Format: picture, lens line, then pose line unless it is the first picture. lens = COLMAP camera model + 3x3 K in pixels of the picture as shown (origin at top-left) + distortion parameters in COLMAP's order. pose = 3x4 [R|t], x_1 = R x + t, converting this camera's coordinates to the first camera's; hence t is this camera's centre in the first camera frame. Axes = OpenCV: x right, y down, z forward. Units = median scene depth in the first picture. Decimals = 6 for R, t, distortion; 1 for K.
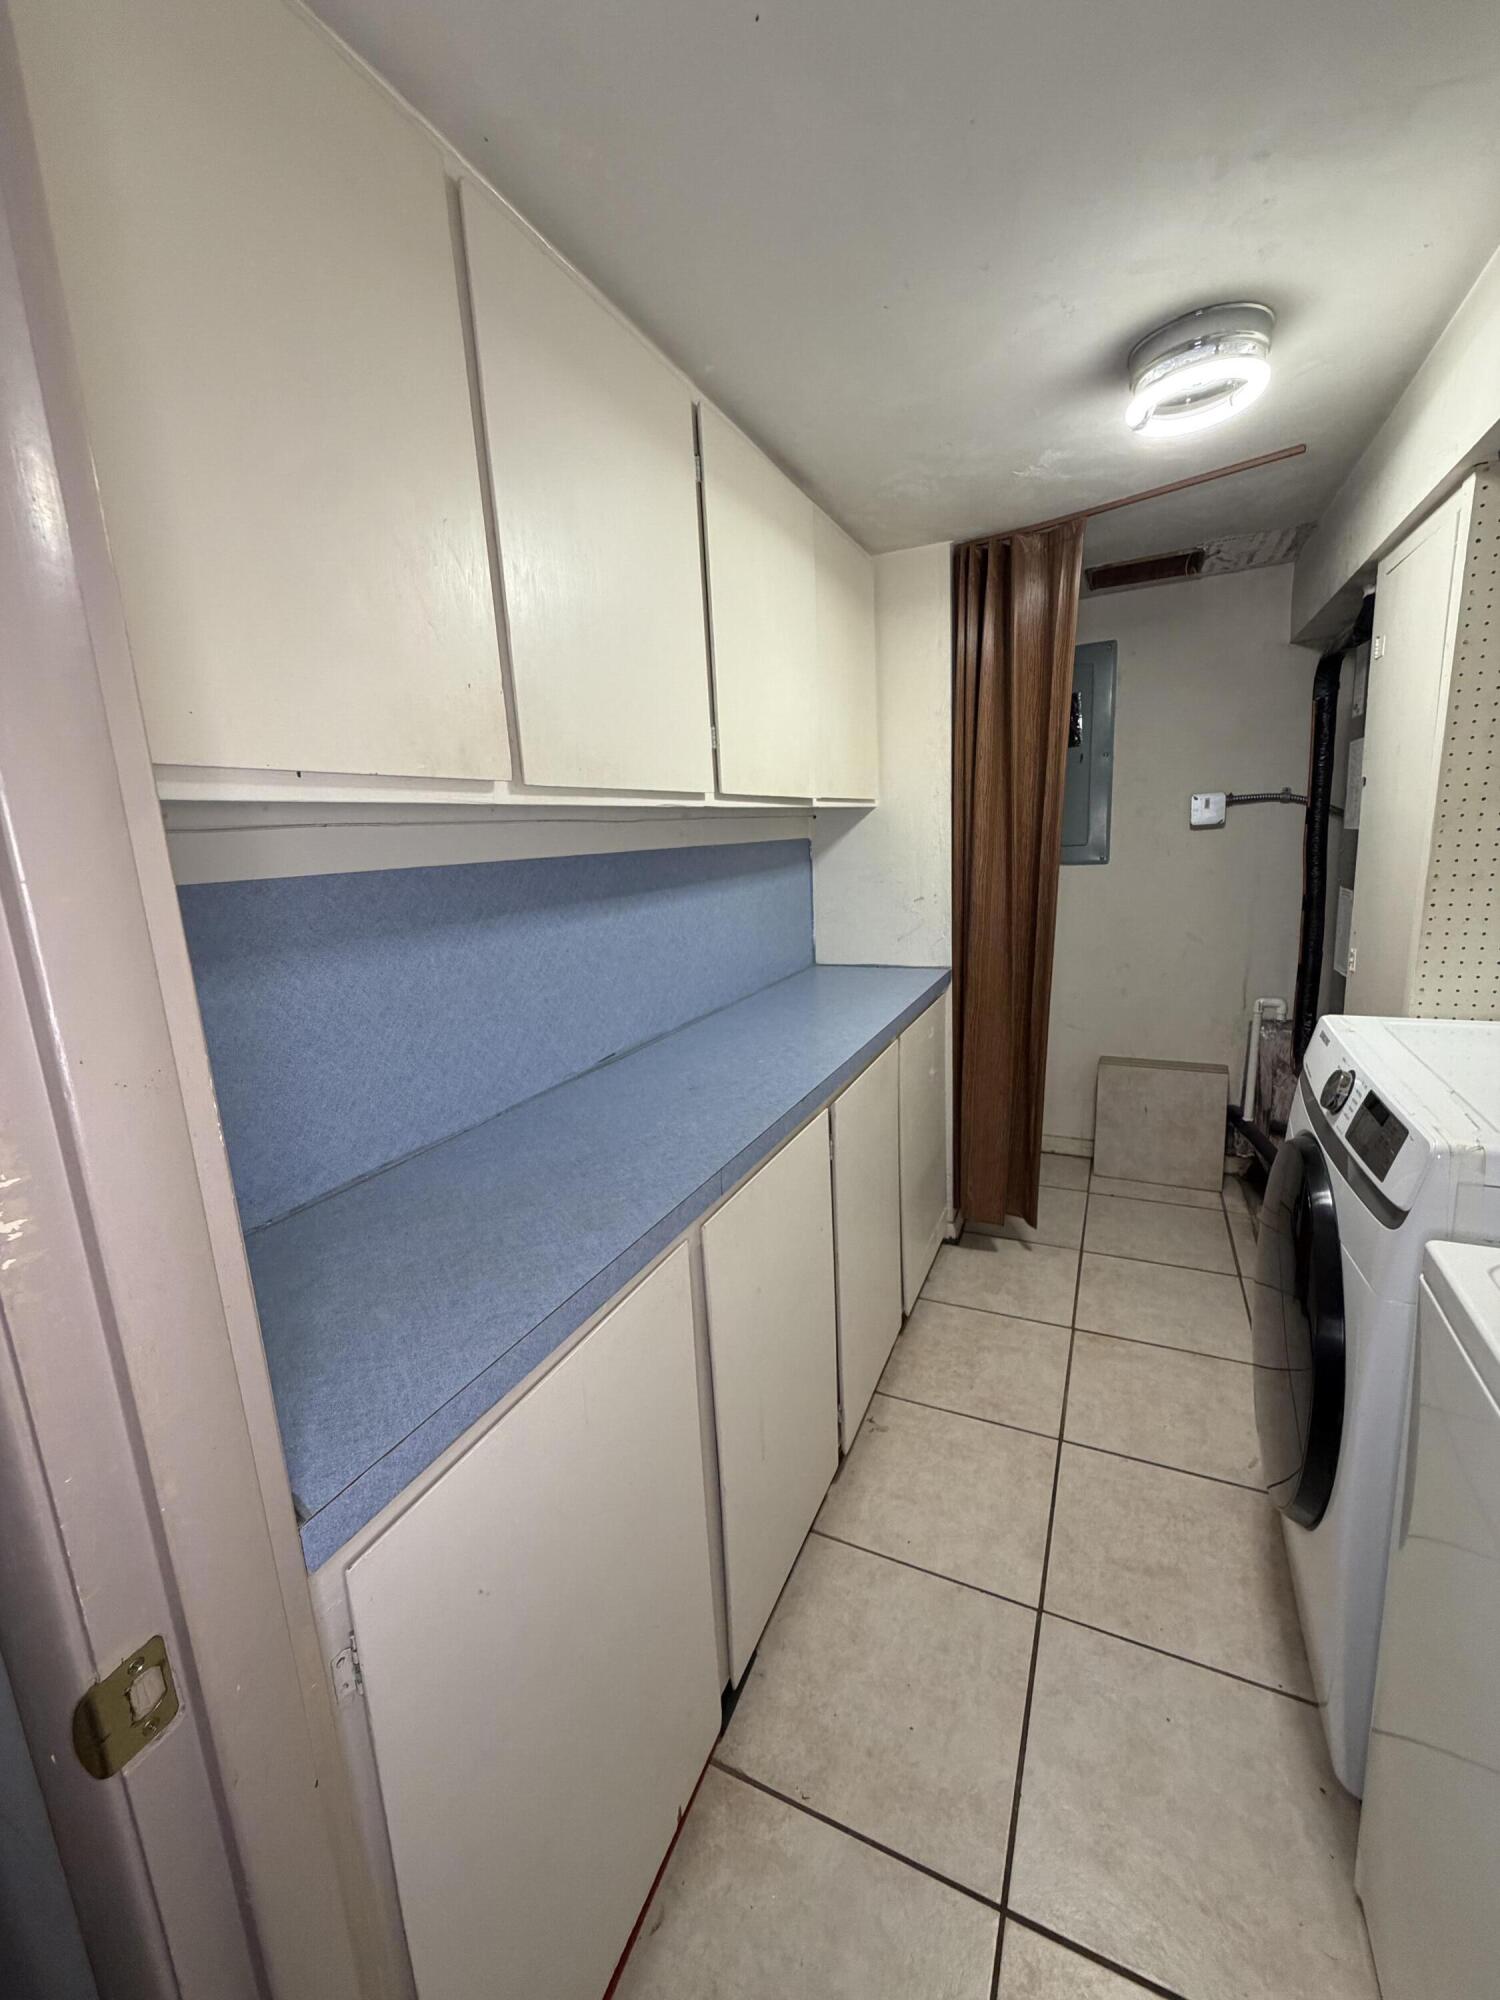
lens RADIAL K [[798.0, 0, 751.0], [0, 798.0, 993.3], [0, 0, 1]] dist [-0.000688, 0.000433]
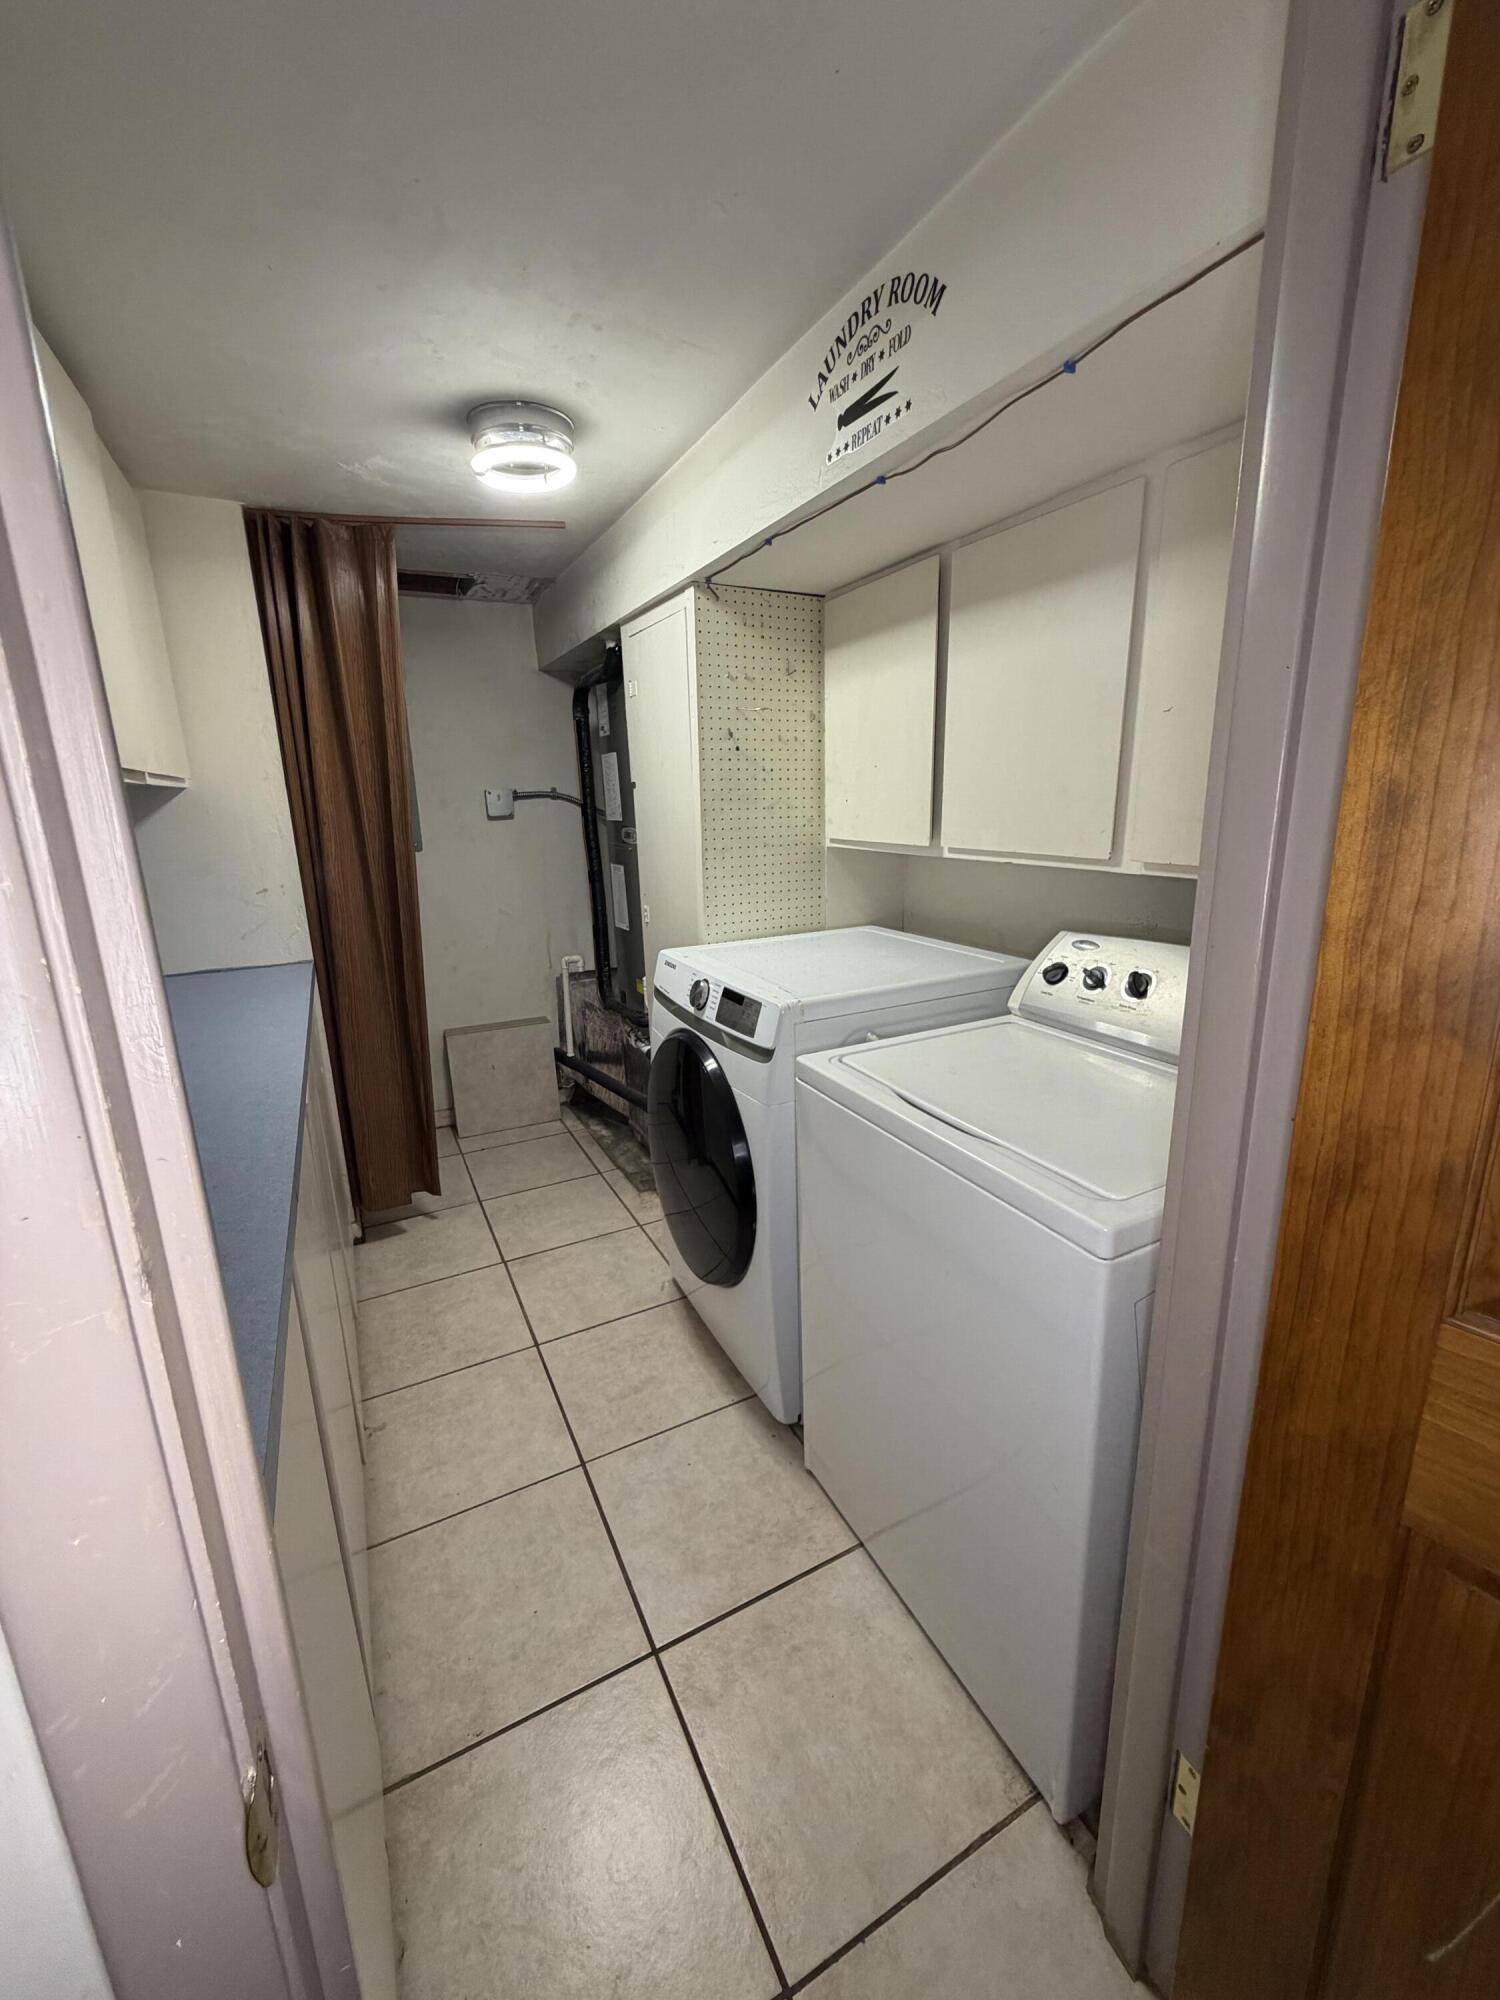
lens RADIAL K [[798.0, 0, 751.2], [0, 798.0, 990.8], [0, 0, 1]] dist [-0.000688, 0.000433]
pose [[0.611770, -0.150807, 0.776527, -0.208708], [0.148302, 0.986119, 0.074675, 0.011930], [-0.777010, 0.069476, 0.625643, 0.000468]]
